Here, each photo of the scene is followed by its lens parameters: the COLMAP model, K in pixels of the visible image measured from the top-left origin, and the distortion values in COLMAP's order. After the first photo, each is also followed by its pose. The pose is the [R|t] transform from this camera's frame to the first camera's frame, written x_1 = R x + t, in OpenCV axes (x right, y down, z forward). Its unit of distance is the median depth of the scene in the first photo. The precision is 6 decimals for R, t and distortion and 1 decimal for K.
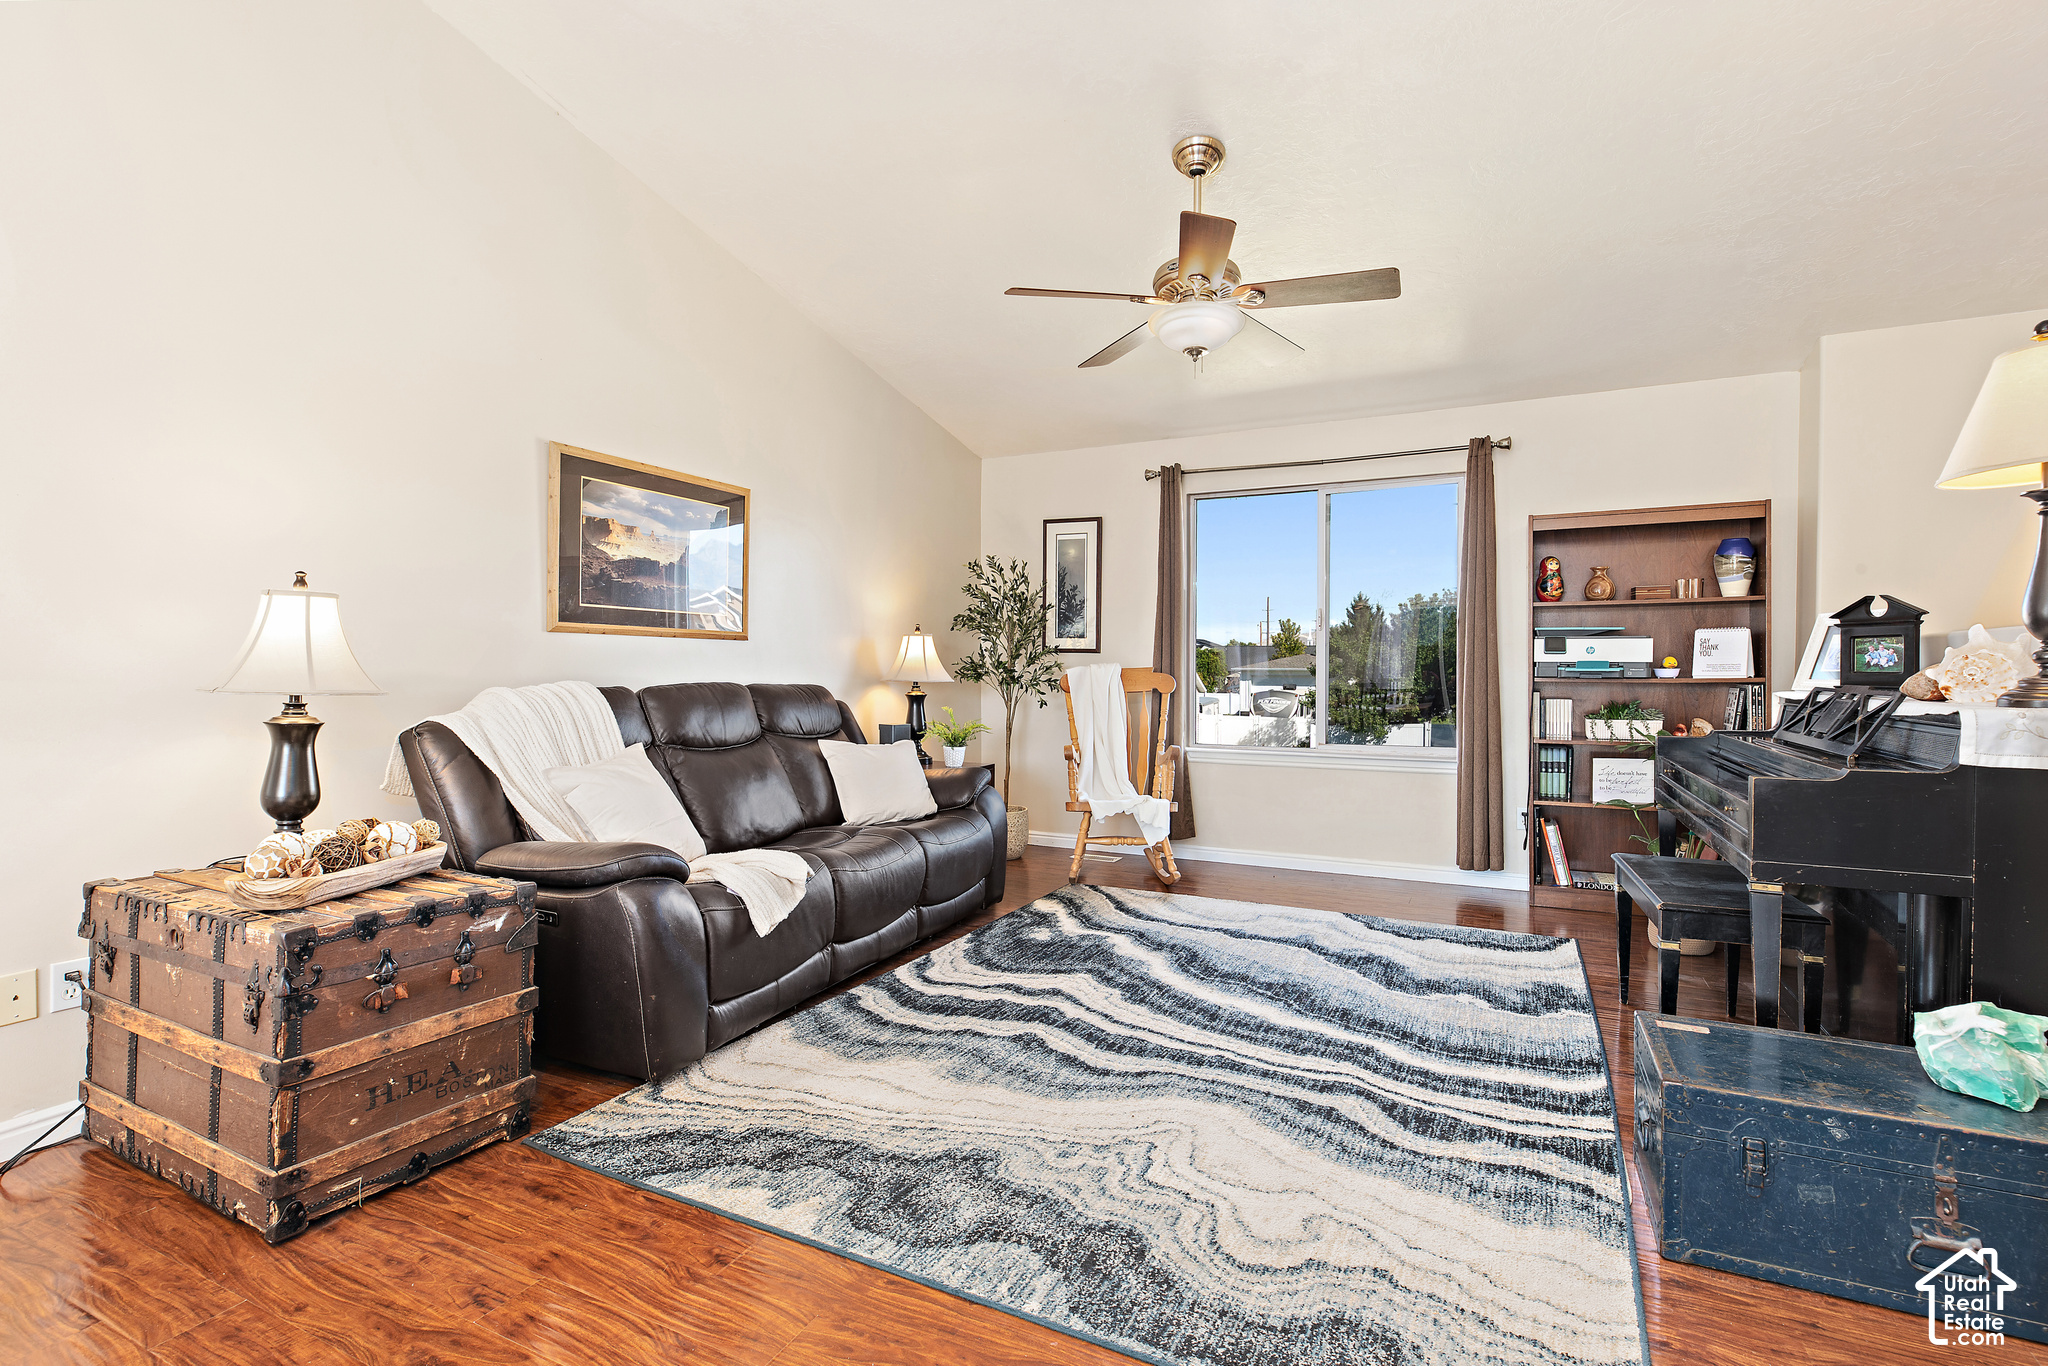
lens RADIAL K [[950.8, 0, 1024.0], [0, 950.8, 683.0], [0, 0, 1]] dist [0.002069, -0.000234]
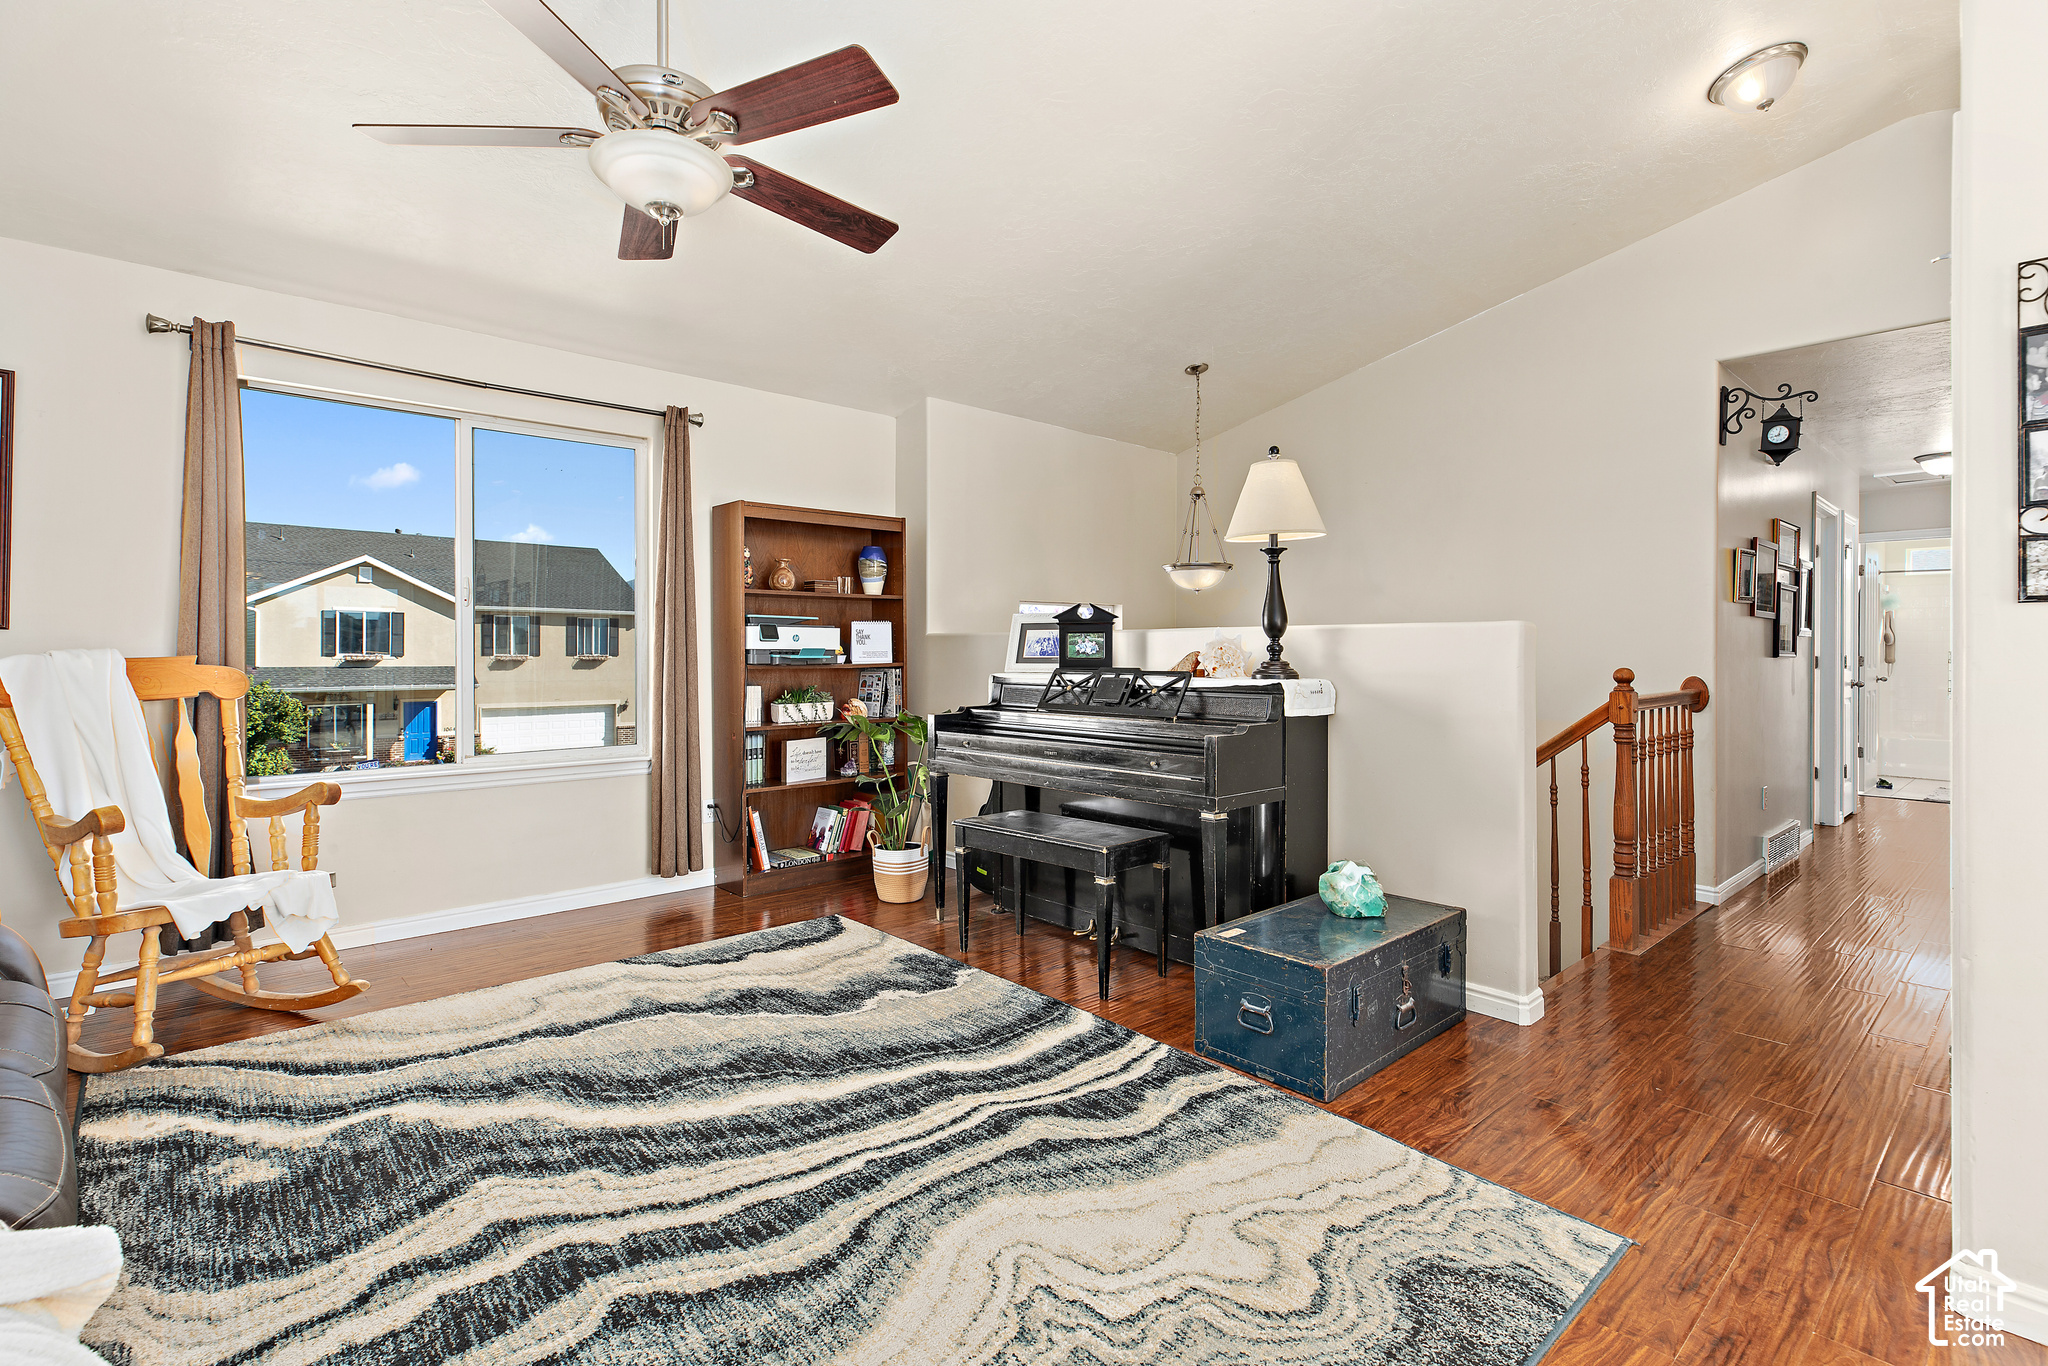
lens RADIAL K [[969.5, 0, 1025.9], [0, 969.5, 653.8], [0, 0, 1]] dist [0.010194, -0.000752]
pose [[0.350894, -0.002173, 0.936413, -0.443976], [0.016616, 0.999854, -0.003907, -0.012451], [-0.936268, 0.016931, 0.350879, 0.546470]]
